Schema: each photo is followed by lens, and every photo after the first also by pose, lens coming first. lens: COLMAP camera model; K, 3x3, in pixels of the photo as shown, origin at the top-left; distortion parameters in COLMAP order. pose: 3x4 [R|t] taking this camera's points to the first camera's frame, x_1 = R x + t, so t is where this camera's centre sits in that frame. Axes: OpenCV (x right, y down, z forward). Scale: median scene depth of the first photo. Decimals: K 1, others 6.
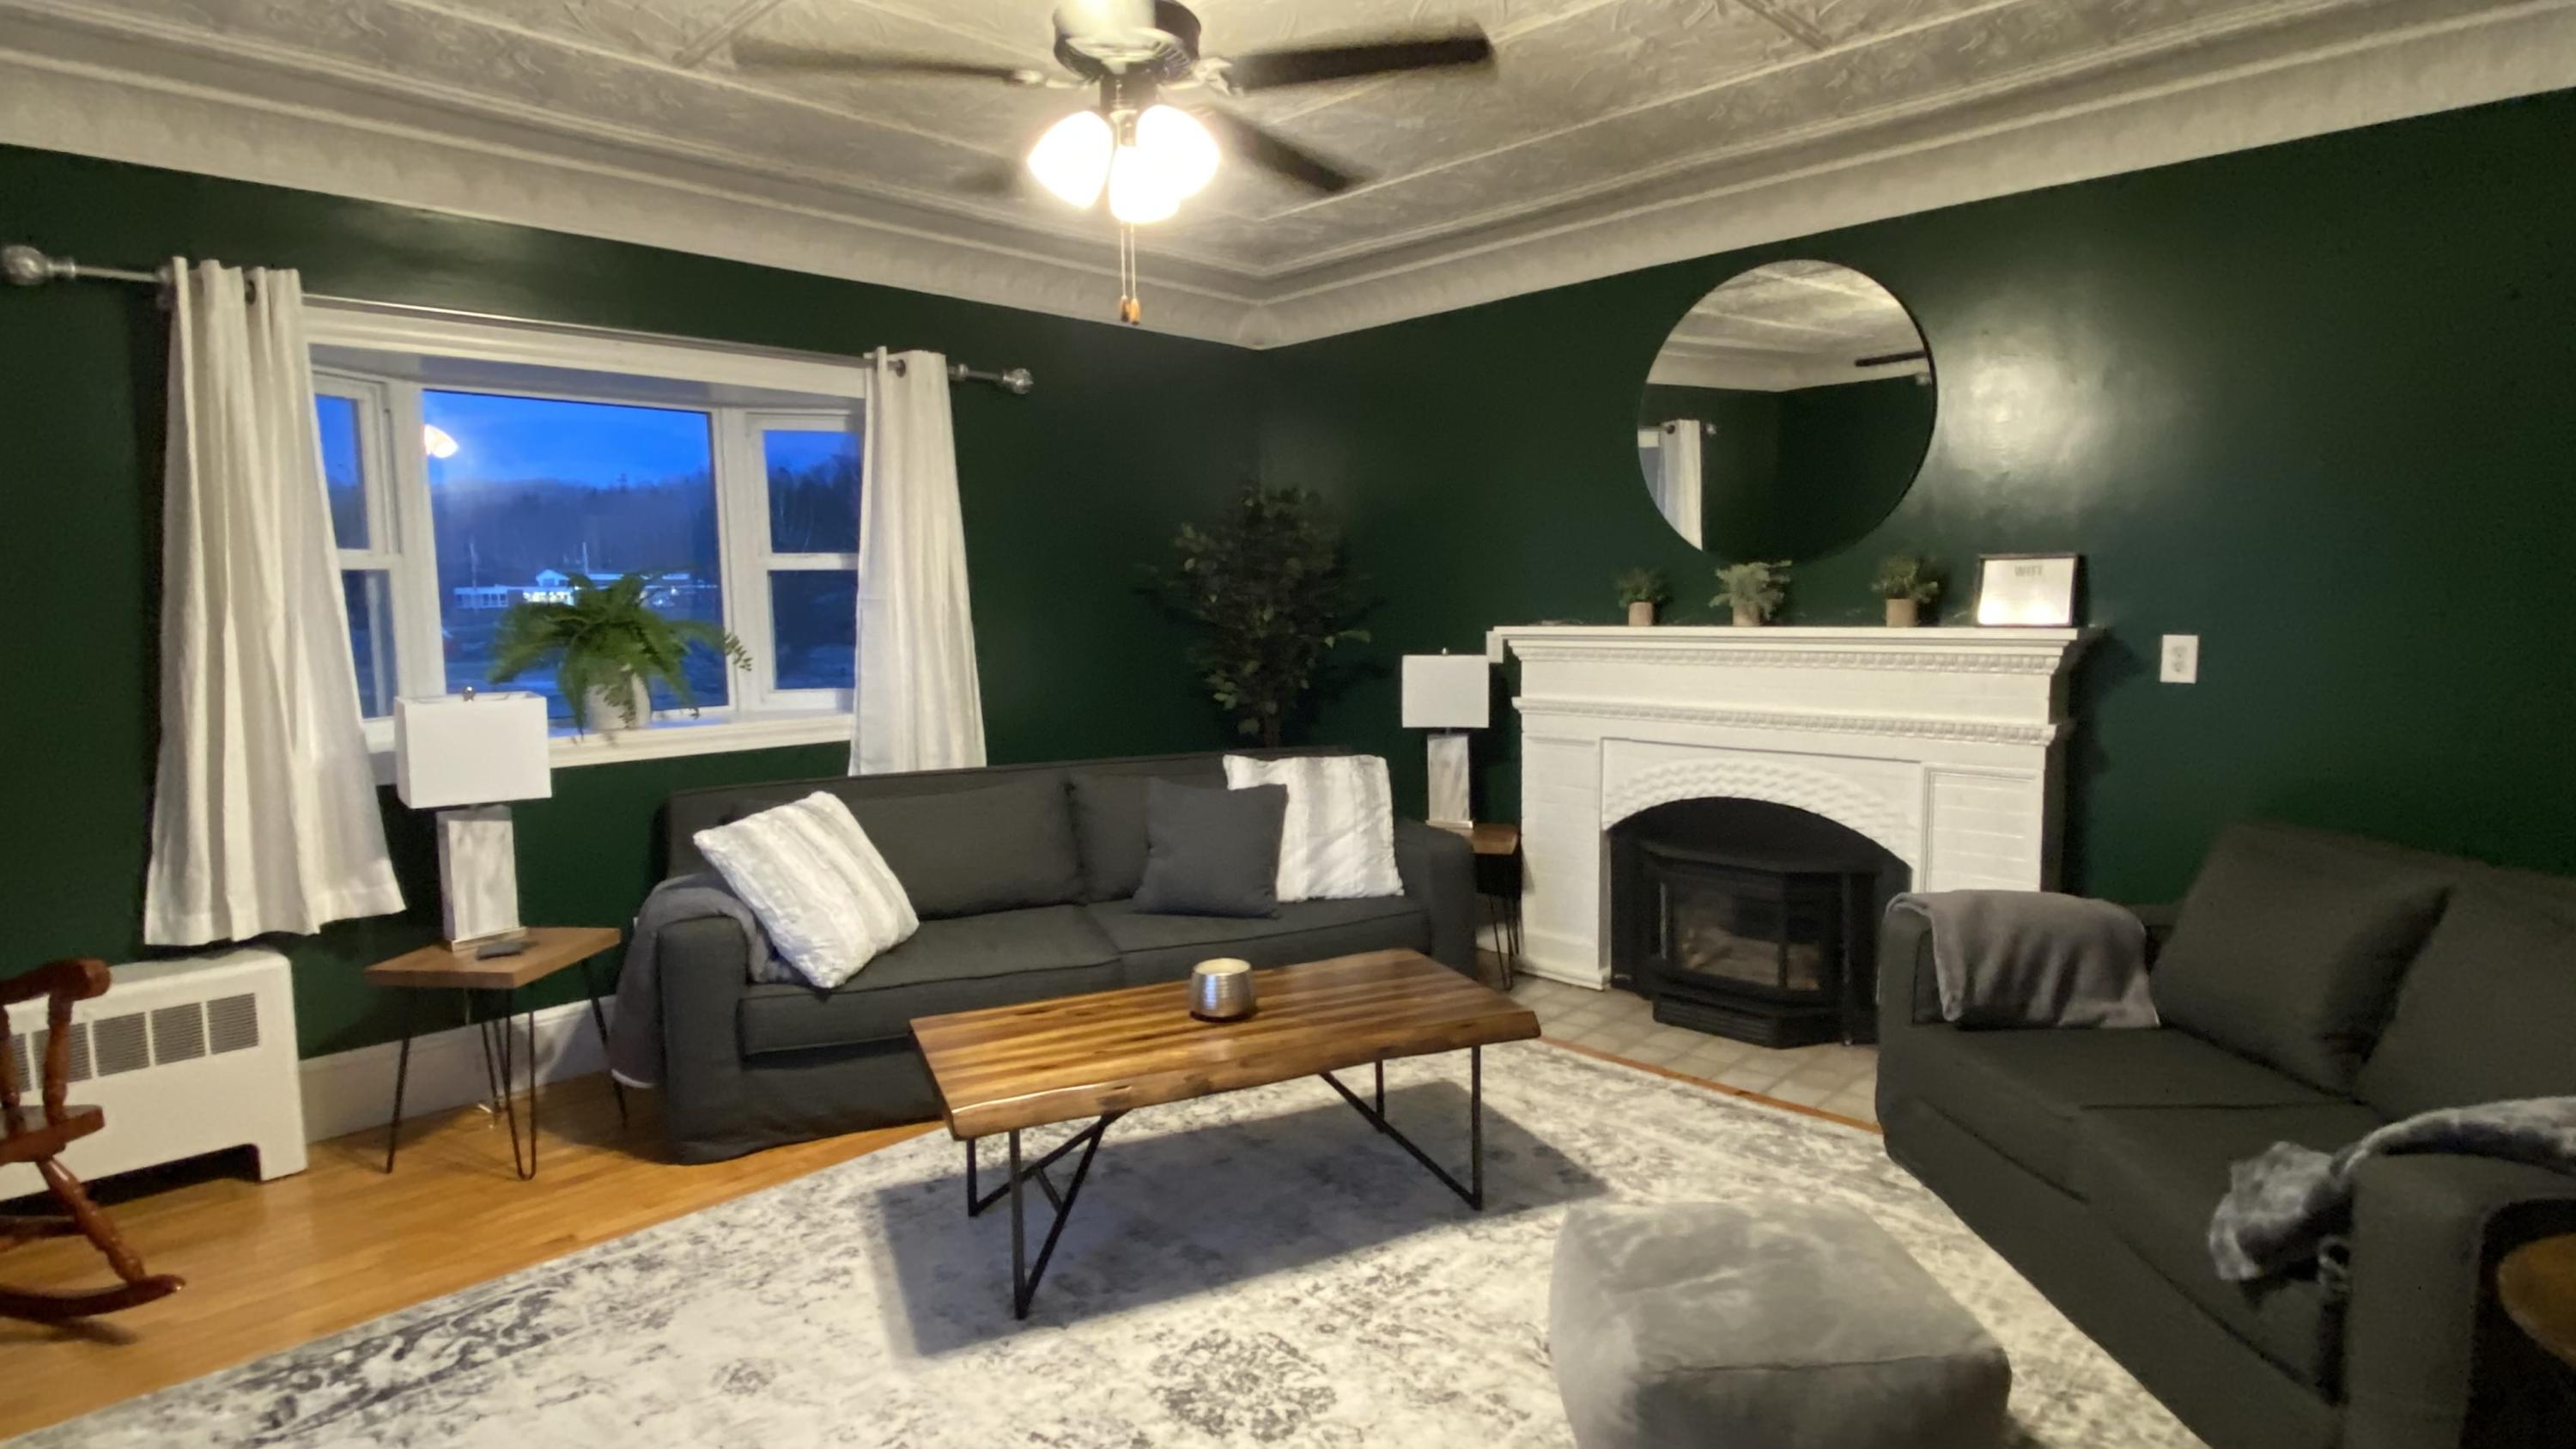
lens RADIAL K [[1325.7, 0, 1284.2], [0, 1325.7, 720.3], [0, 0, 1]] dist [0.000327, -0.000024]
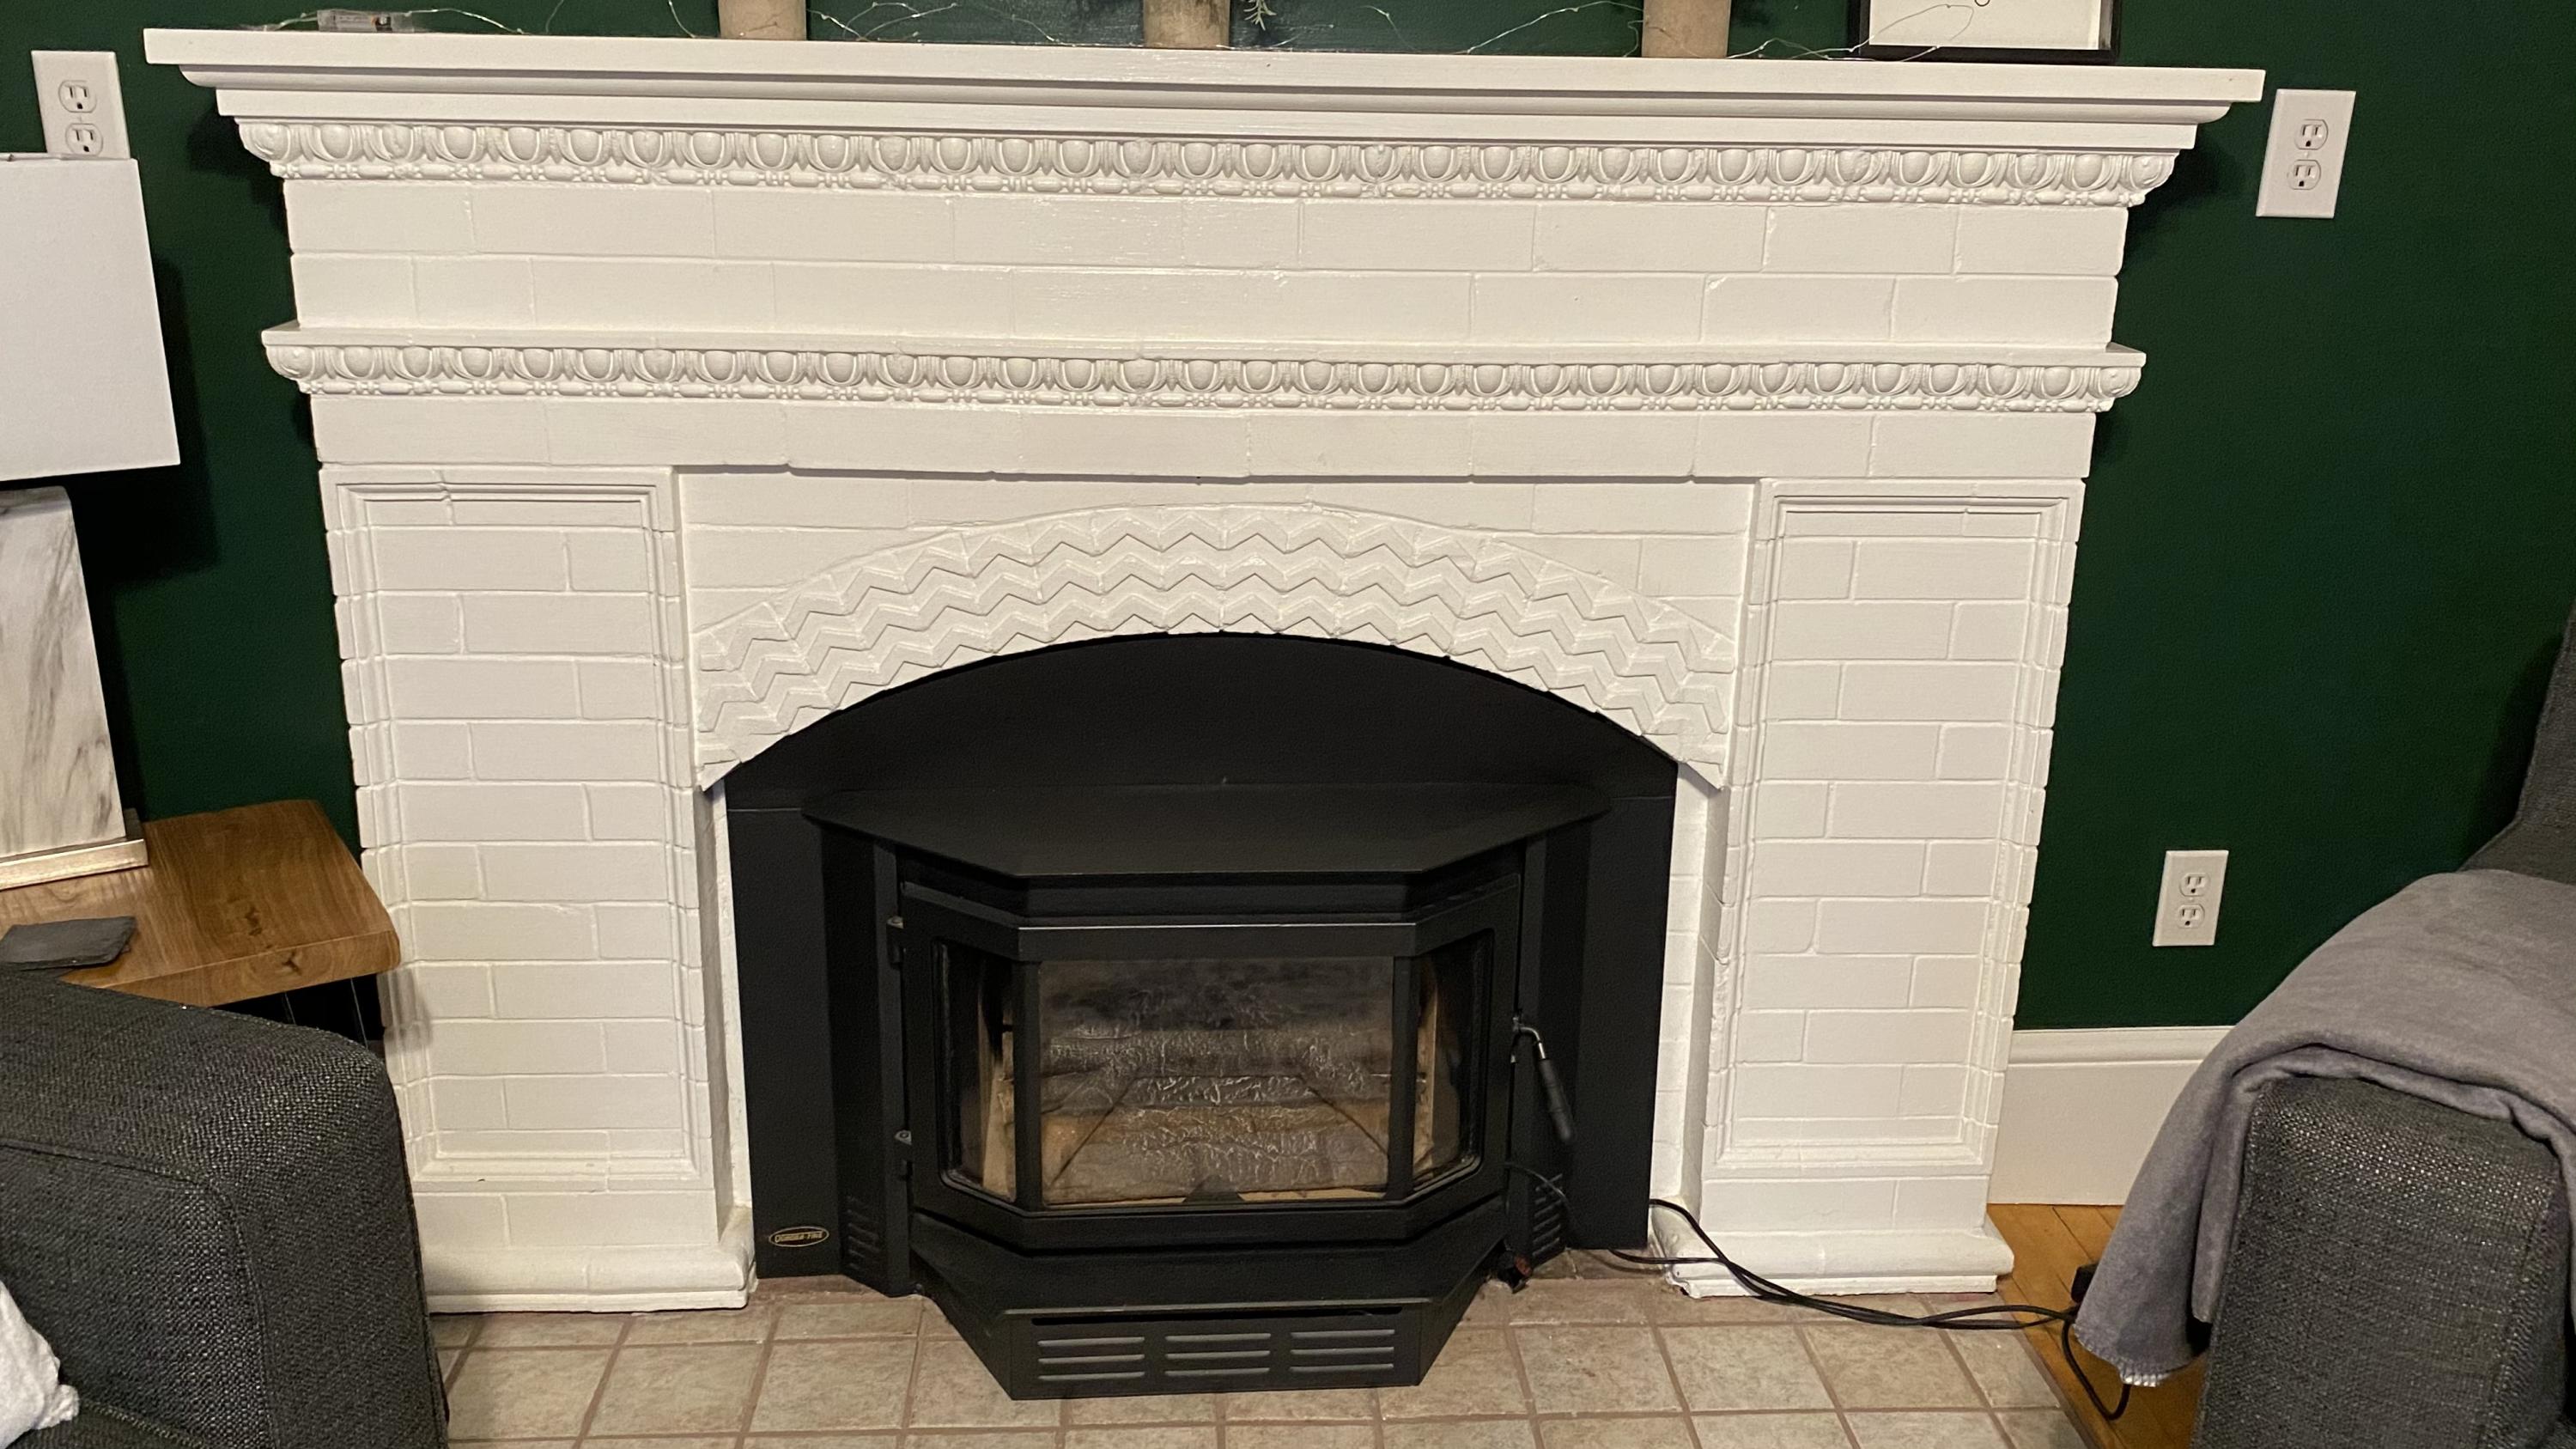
lens RADIAL K [[2130.4, 0, 1284.8], [0, 2130.4, 727.5], [0, 0, 1]] dist [0.043002, -0.000970]
pose [[0.676144, -0.190607, 0.711687, 0.002088], [0.039537, 0.973951, 0.223285, -0.028132], [-0.735708, -0.122834, 0.666067, 0.606053]]
